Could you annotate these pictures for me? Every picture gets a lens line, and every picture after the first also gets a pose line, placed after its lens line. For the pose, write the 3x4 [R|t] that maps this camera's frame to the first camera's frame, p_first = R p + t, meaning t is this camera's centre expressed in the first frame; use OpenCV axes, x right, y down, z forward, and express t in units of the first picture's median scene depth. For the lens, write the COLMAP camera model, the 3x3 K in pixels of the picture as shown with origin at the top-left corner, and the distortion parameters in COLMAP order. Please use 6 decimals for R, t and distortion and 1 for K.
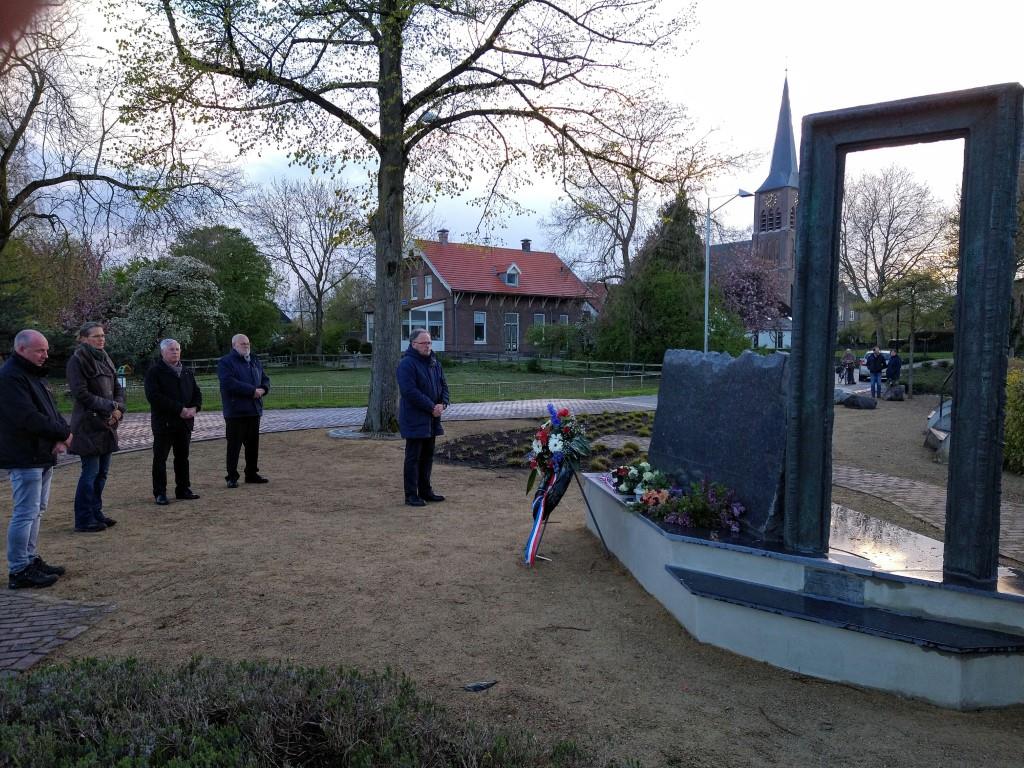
lens RADIAL K [[750.8, 0, 508.2], [0, 750.8, 387.1], [0, 0, 1]] dist [0.105060, -0.146831]
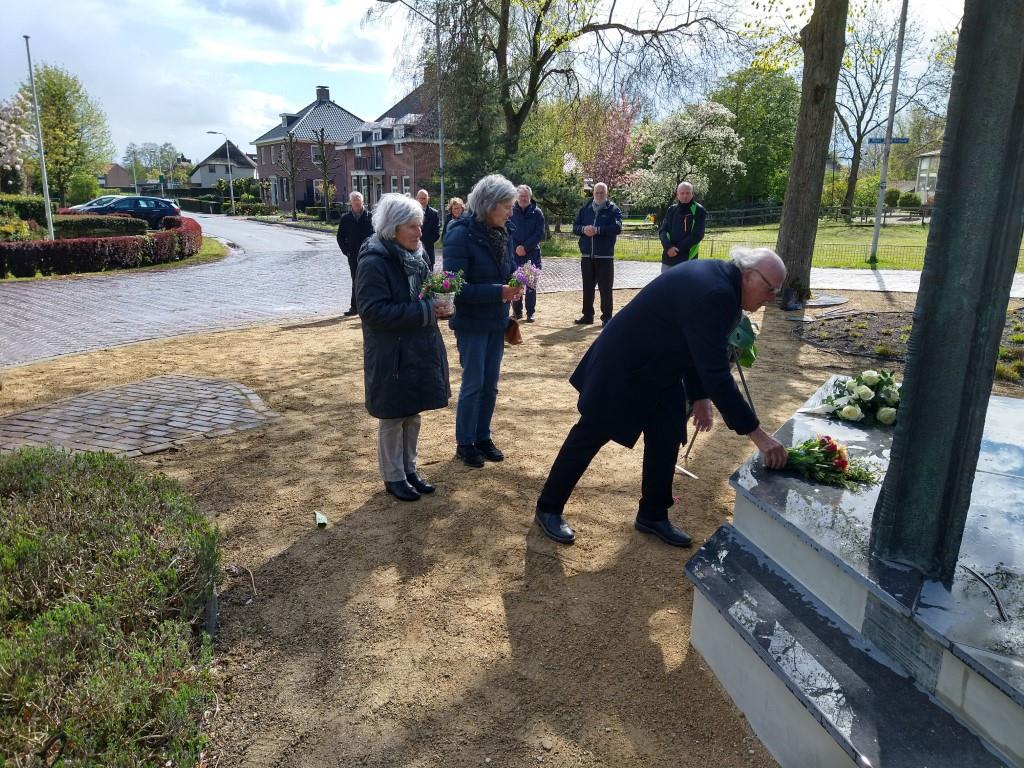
lens RADIAL K [[750.8, 0, 508.2], [0, 750.8, 387.1], [0, 0, 1]] dist [0.105060, -0.146831]
pose [[0.761205, 0.167745, -0.626442, 0.053956], [-0.047734, 0.977840, 0.203838, -0.000699], [0.646753, -0.125260, 0.752344, 0.046428]]
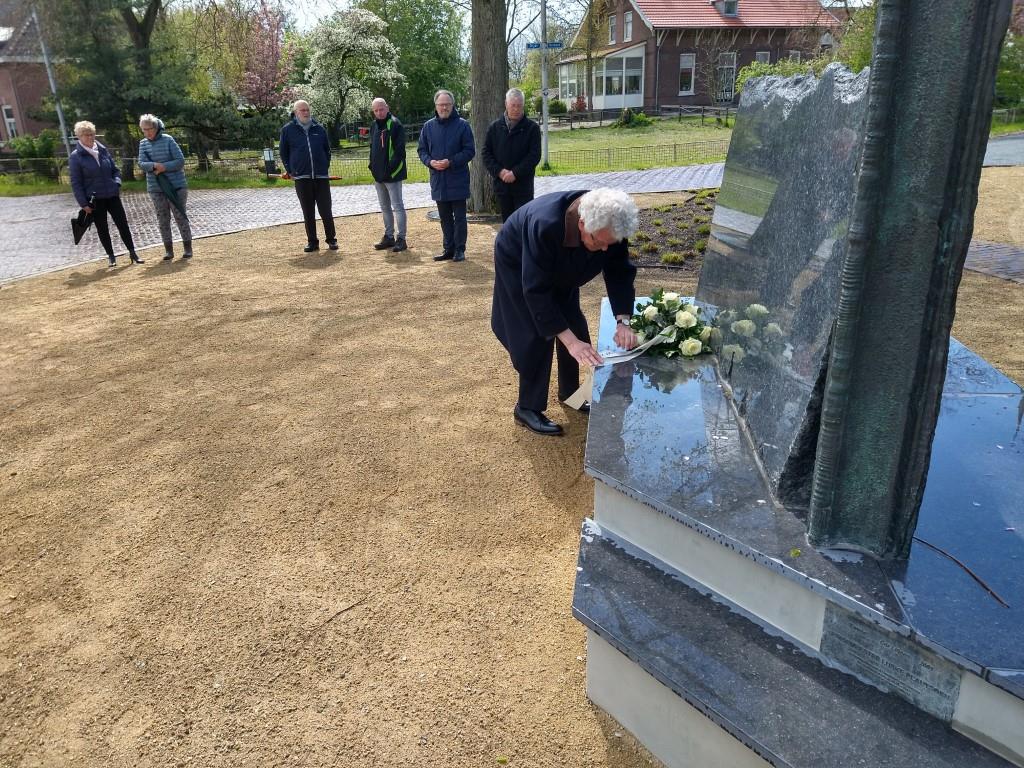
lens RADIAL K [[750.8, 0, 508.2], [0, 750.8, 387.1], [0, 0, 1]] dist [0.105060, -0.146831]
pose [[0.959484, 0.057394, -0.275854, 0.034741], [0.027416, 0.955371, 0.294135, -0.000648], [0.280425, -0.289781, 0.915090, 0.063199]]
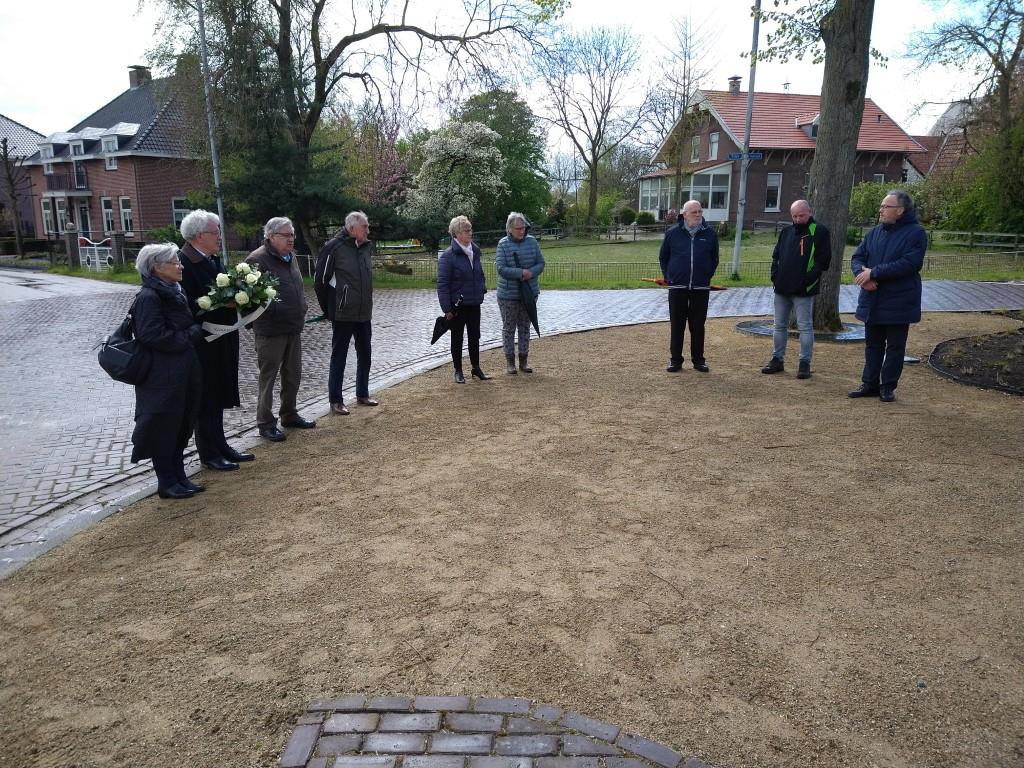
lens RADIAL K [[735.6, 0, 507.2], [0, 735.6, 381.6], [0, 0, 1]] dist [0.097880, -0.133778]
pose [[0.953623, 0.058180, -0.295327, -0.082086], [-0.009316, 0.986377, 0.164236, -0.002306], [0.300859, -0.153868, 0.941174, 0.078798]]
